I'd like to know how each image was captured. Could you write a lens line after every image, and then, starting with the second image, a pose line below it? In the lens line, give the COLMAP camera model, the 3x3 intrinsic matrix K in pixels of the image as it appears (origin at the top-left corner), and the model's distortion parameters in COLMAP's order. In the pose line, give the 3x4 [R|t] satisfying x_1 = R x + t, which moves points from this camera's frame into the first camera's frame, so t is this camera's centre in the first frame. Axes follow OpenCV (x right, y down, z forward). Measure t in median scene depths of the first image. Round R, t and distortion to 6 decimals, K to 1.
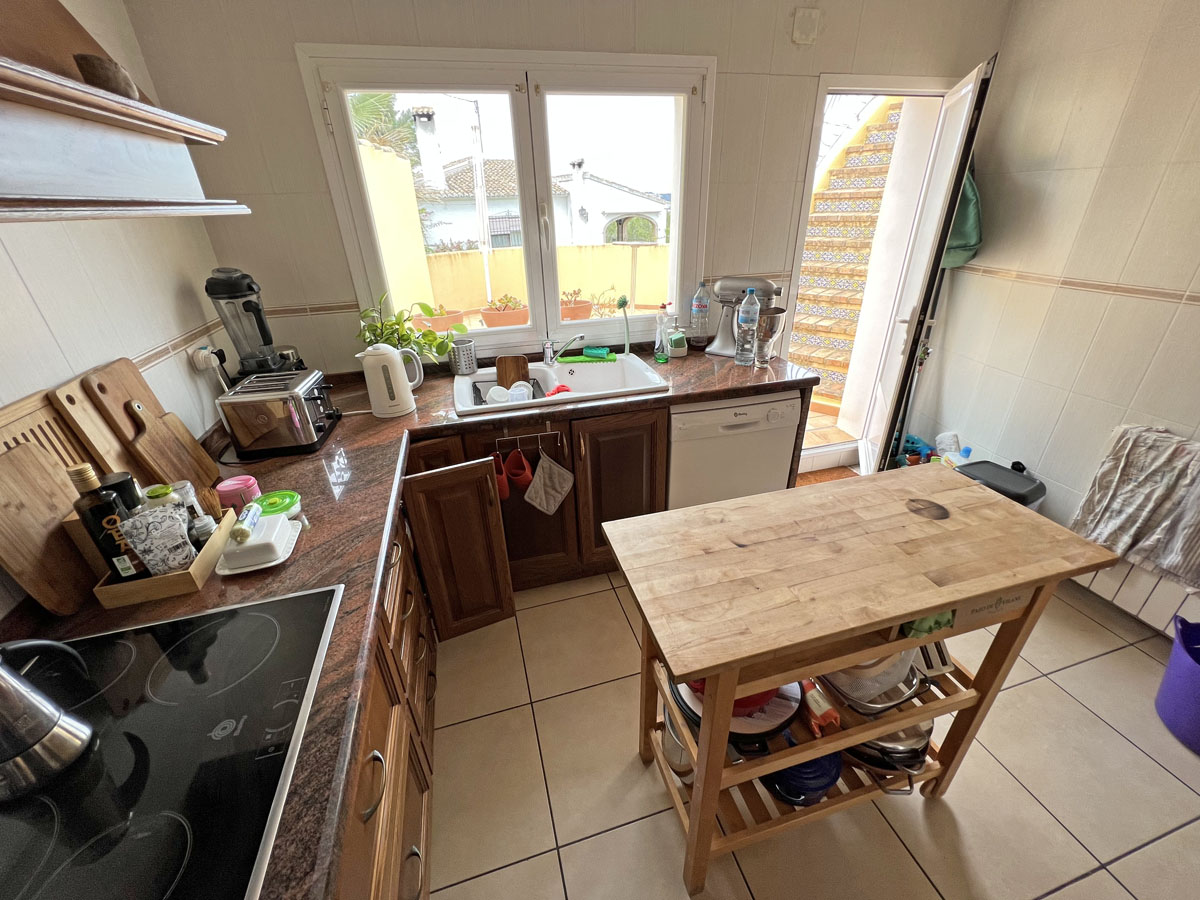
lens RADIAL K [[479.9, 0, 601.9], [0, 479.9, 449.0], [0, 0, 1]] dist [-0.003454, 0.000996]
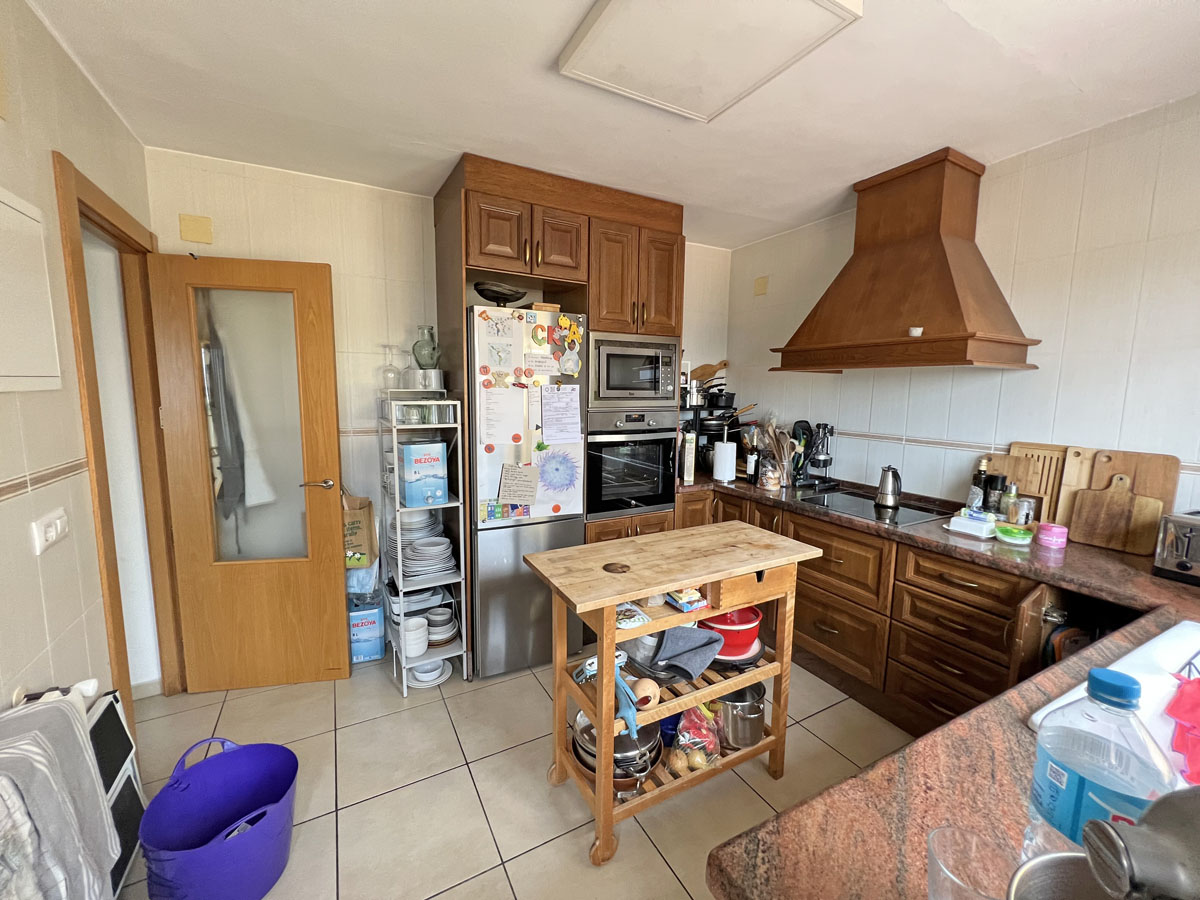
lens RADIAL K [[479.9, 0, 597.5], [0, 479.9, 447.8], [0, 0, 1]] dist [-0.003454, 0.000996]
pose [[-0.975884, 0.039908, -0.214612, 1.070871], [-0.088899, 0.825266, 0.557703, -0.951898], [0.199369, 0.563332, -0.801816, 1.994400]]
